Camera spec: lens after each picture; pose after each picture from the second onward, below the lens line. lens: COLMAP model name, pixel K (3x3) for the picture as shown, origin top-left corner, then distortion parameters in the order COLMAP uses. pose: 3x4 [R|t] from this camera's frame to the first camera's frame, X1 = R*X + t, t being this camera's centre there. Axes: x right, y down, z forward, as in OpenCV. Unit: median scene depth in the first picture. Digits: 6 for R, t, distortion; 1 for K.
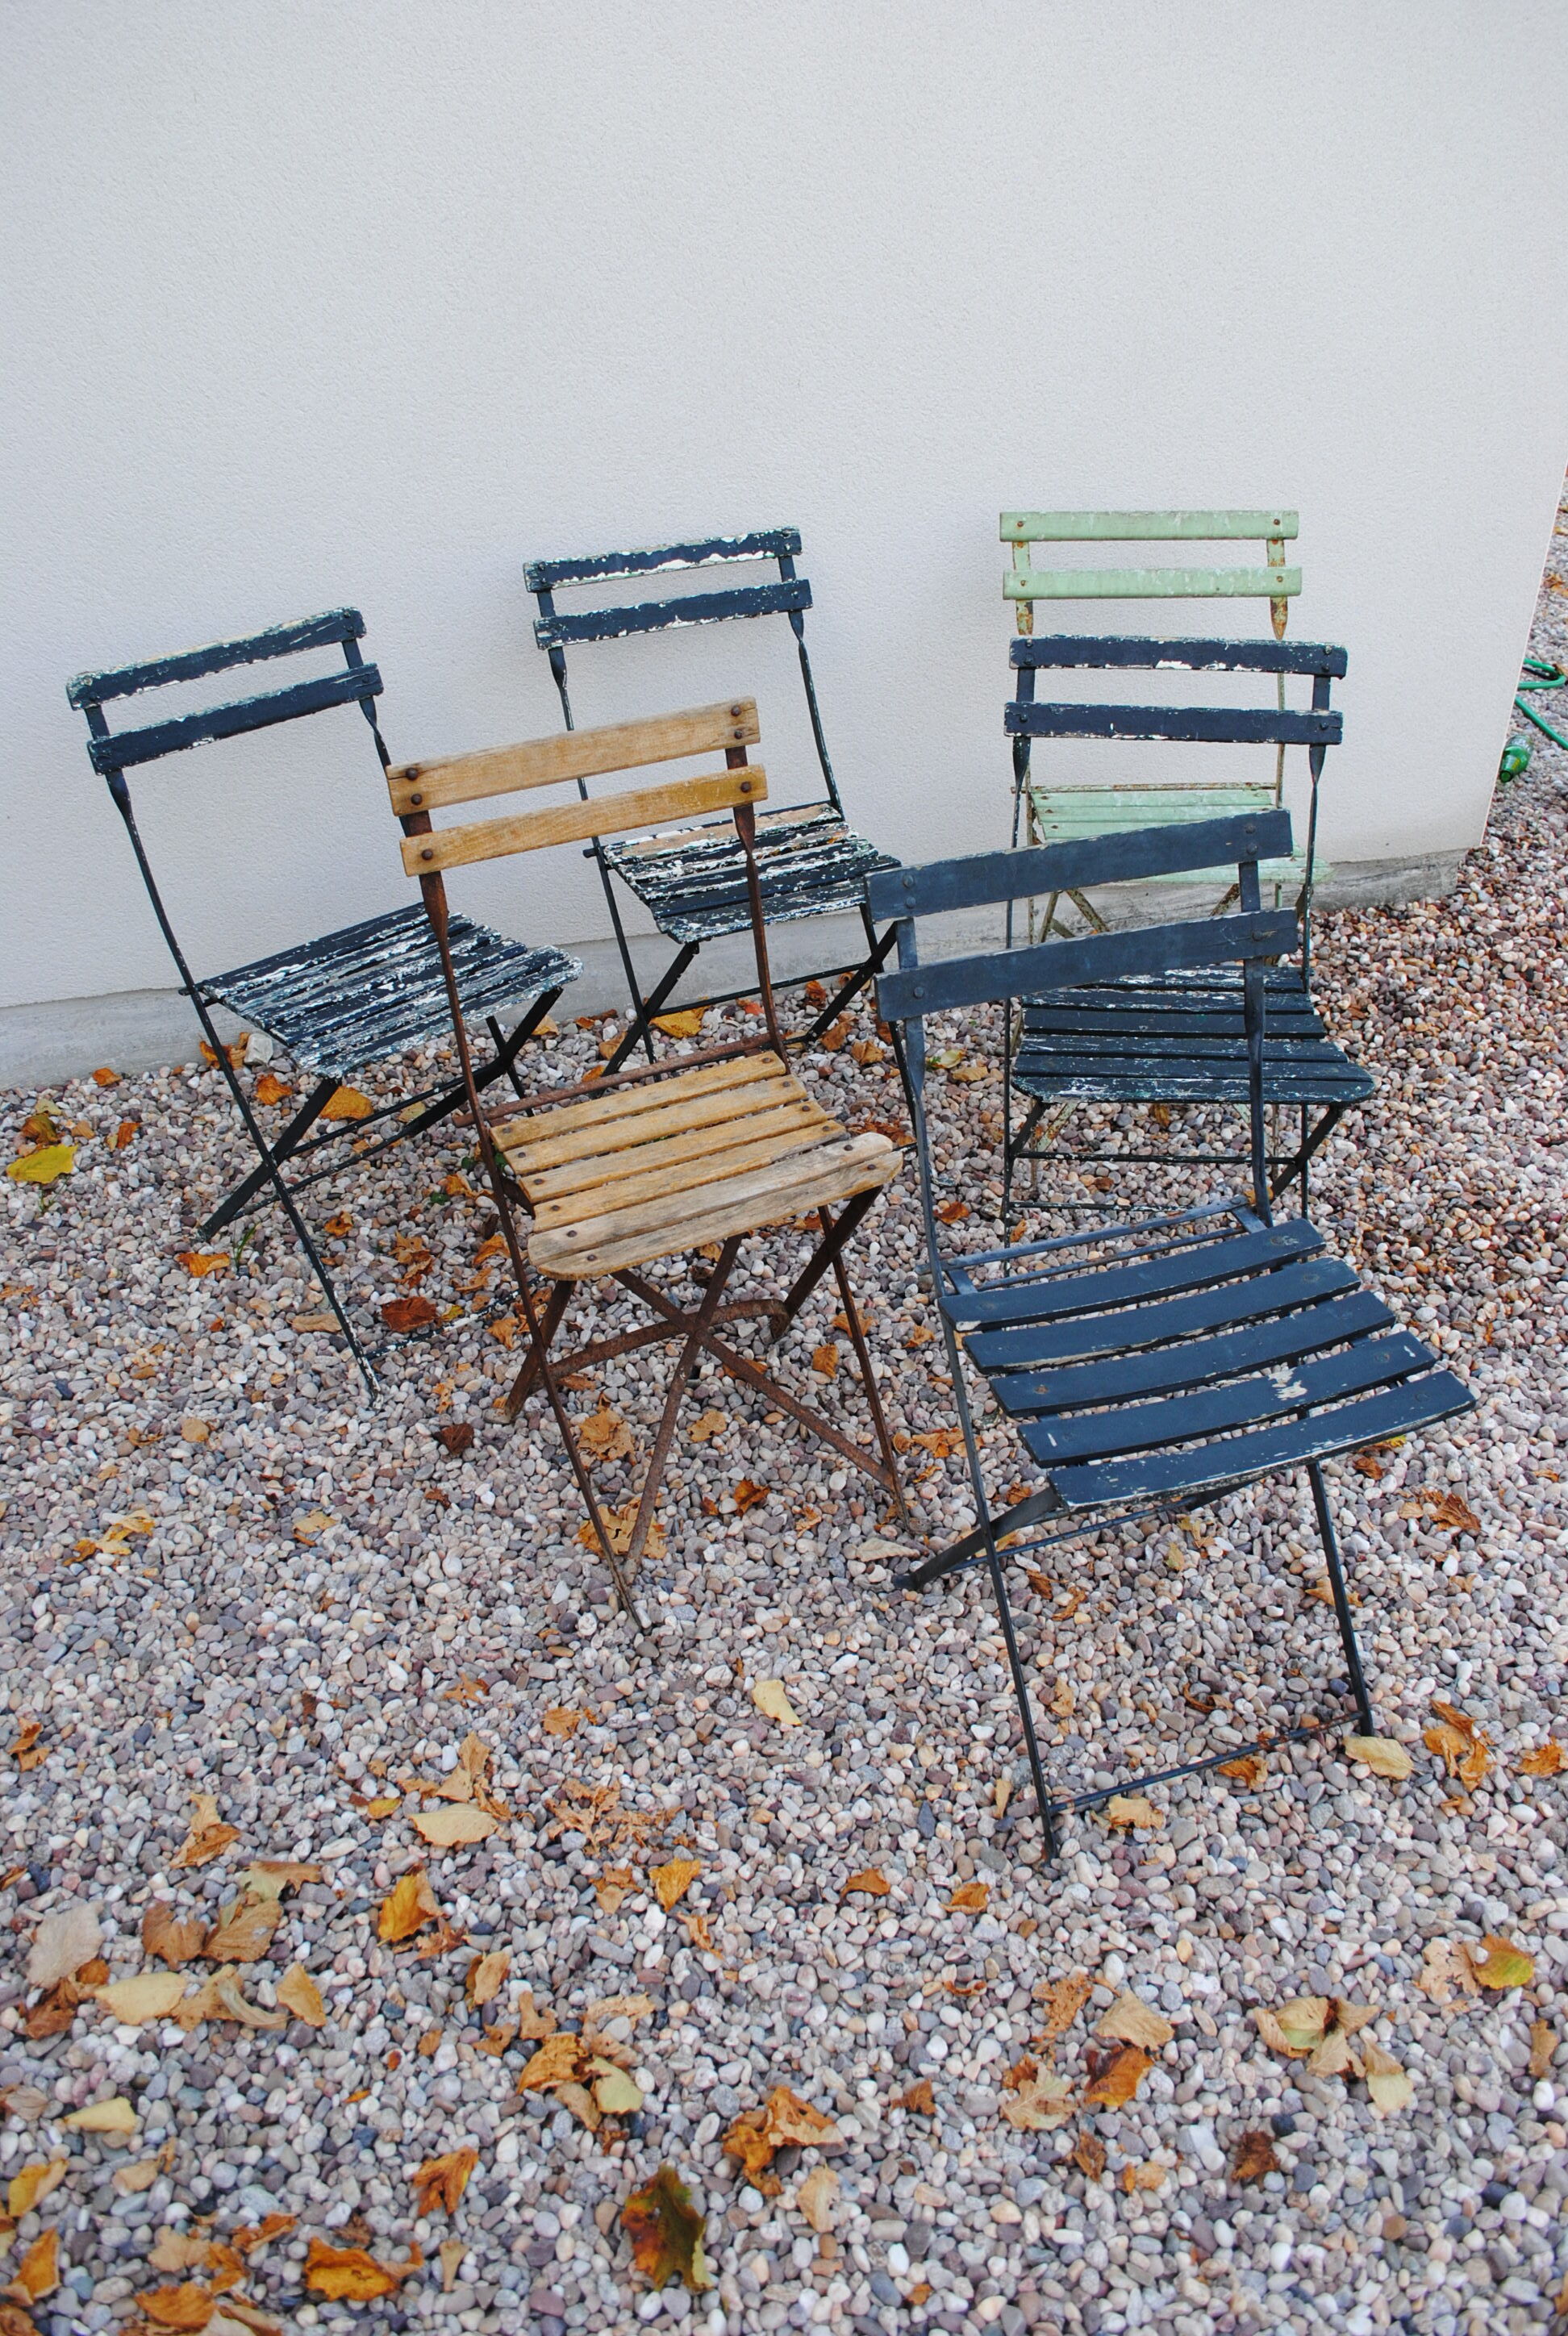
lens RADIAL K [[1885.3, 0, 765.5], [0, 1885.3, 1147.0], [0, 0, 1]] dist [-0.081401, 0.012636]
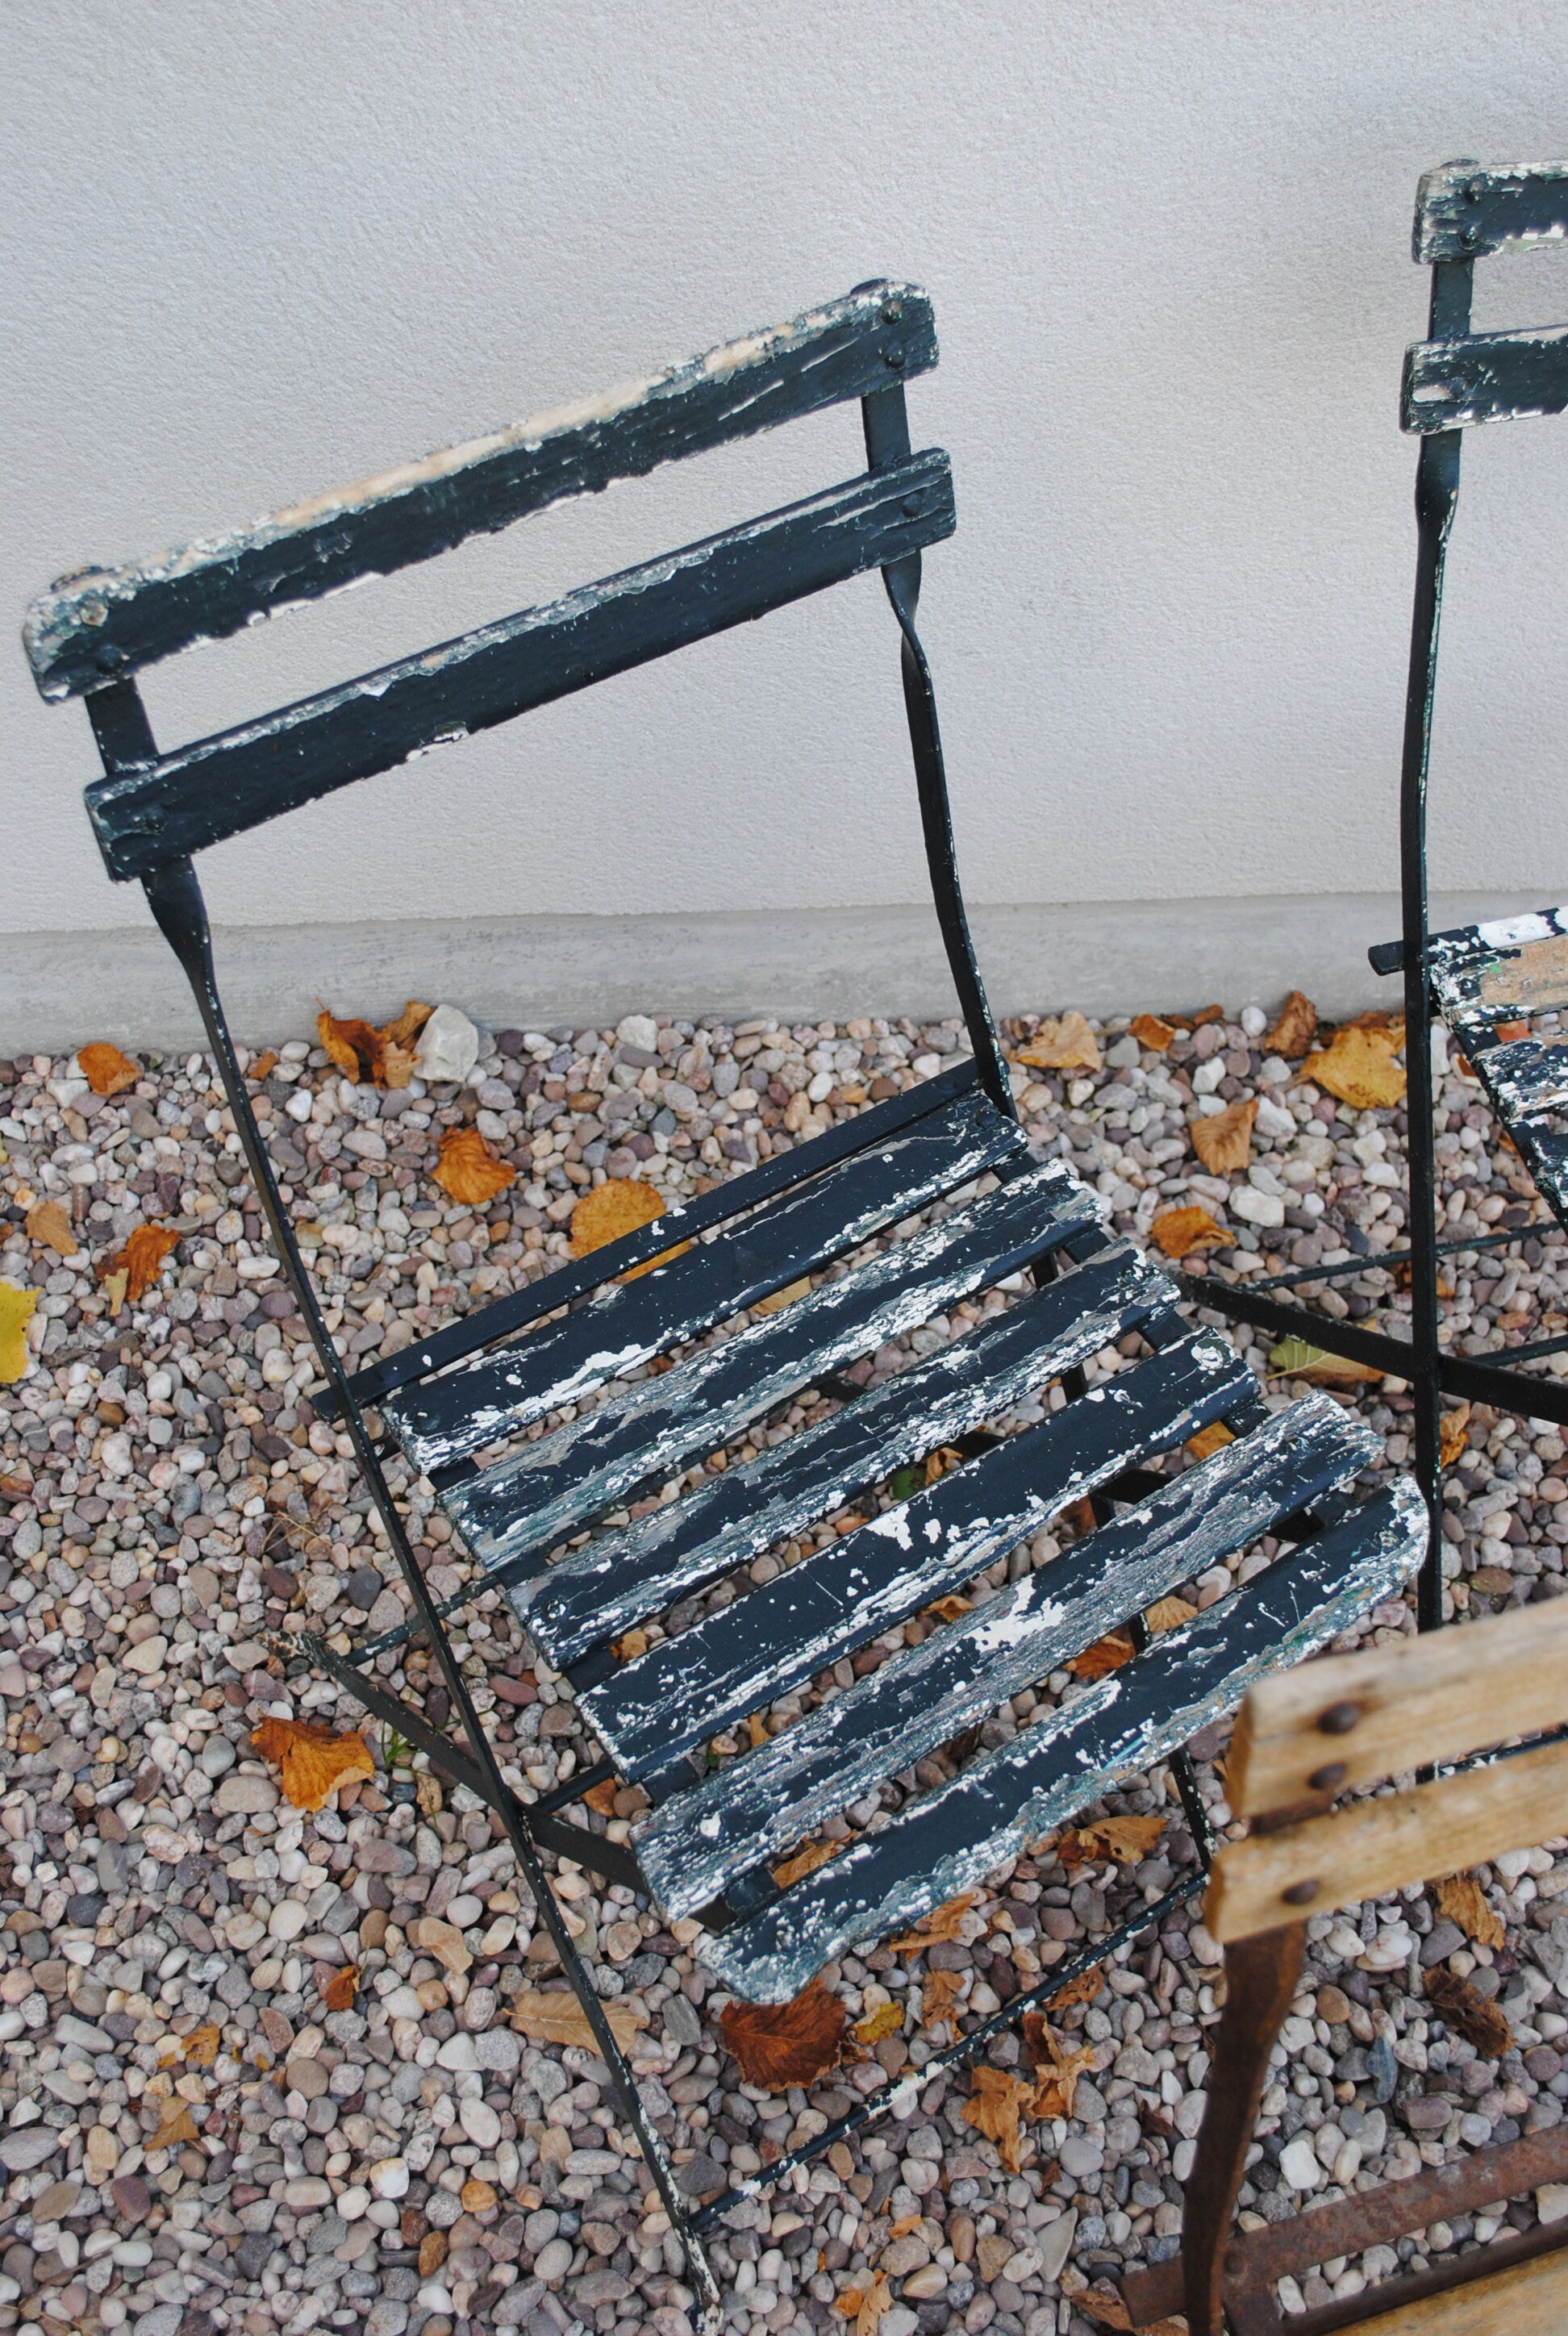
lens RADIAL K [[2414.6, 0, 766.5], [0, 2414.6, 1155.0], [0, 0, 1]] dist [-0.058126, 0.000000]
pose [[0.986908, 0.157871, -0.032998, -0.219724], [-0.136398, 0.926164, 0.351589, -0.307947], [0.086068, -0.342485, 0.935573, 0.586009]]
